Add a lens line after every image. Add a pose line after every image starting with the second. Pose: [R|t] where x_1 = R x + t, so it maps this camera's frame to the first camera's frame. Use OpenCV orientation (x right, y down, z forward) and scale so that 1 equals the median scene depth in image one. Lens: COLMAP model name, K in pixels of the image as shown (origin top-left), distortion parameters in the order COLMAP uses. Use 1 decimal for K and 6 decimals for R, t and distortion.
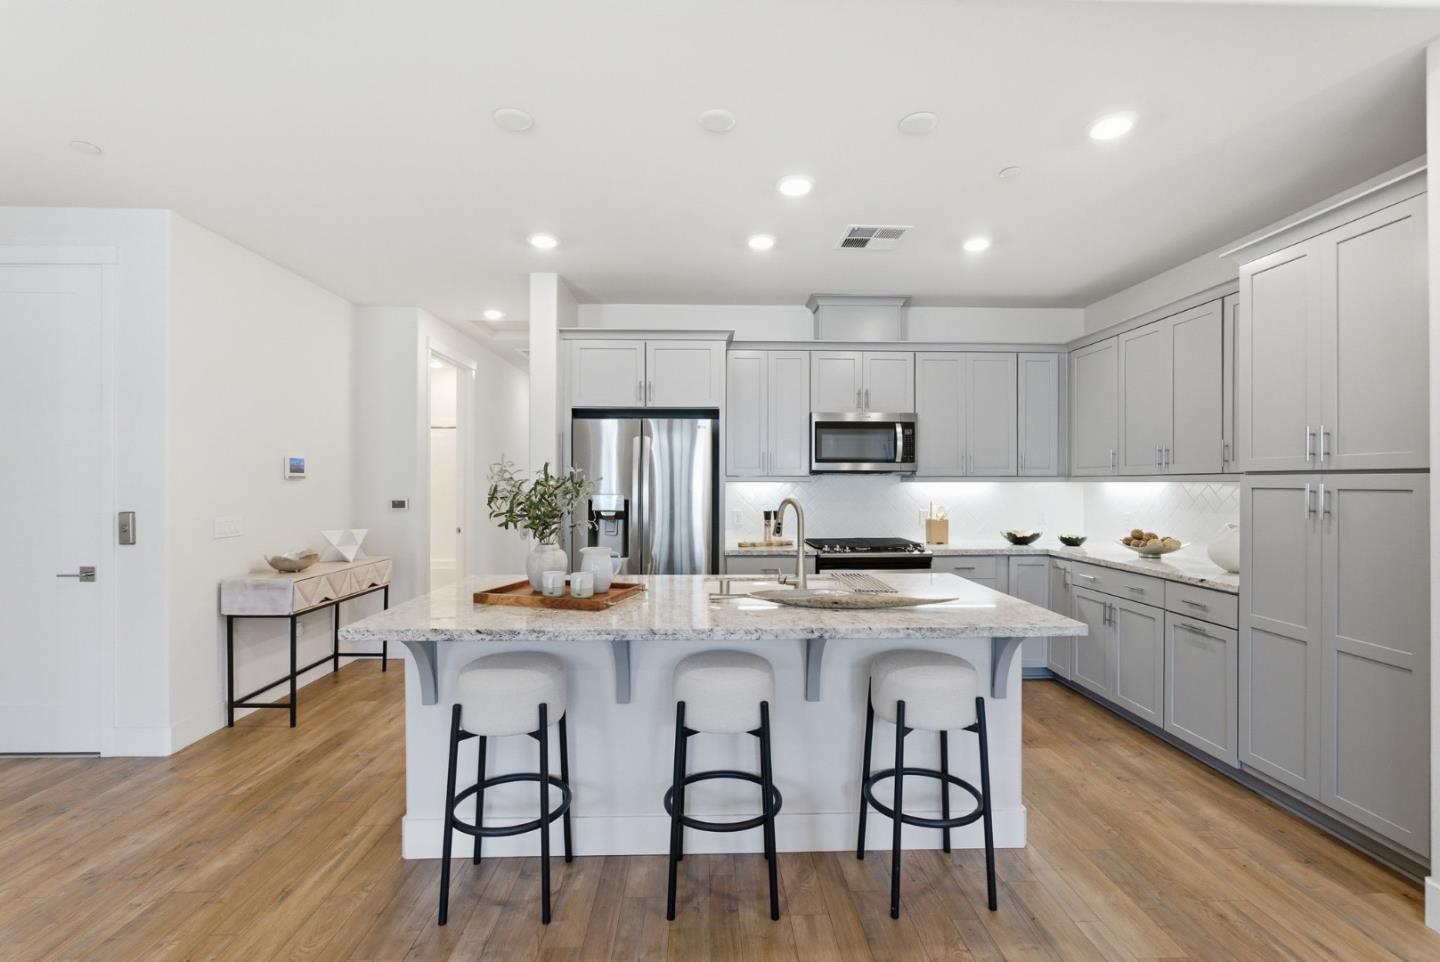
lens RADIAL K [[645.1, 0, 724.0], [0, 645.1, 482.0], [0, 0, 1]] dist [-0.006131, 0.001136]
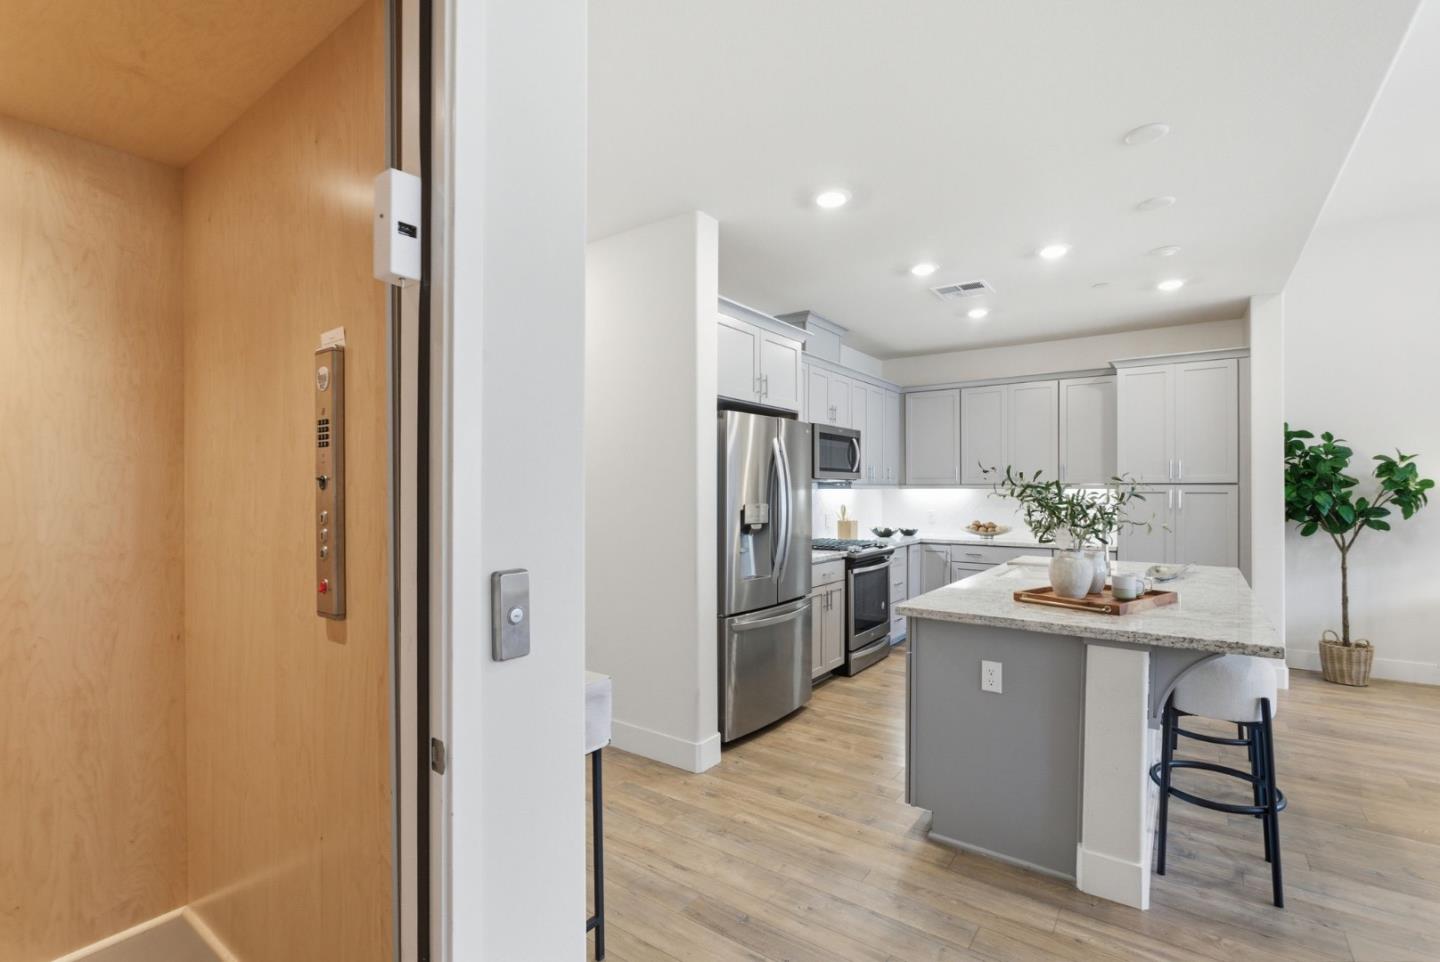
lens RADIAL K [[654.0, 0, 727.8], [0, 654.0, 490.0], [0, 0, 1]] dist [-0.000832, 0.000363]
pose [[0.605512, -0.001324, 0.795835, -0.883741], [-0.000334, 0.999998, 0.001918, -0.000530], [-0.795836, -0.001427, 0.605510, 0.512628]]
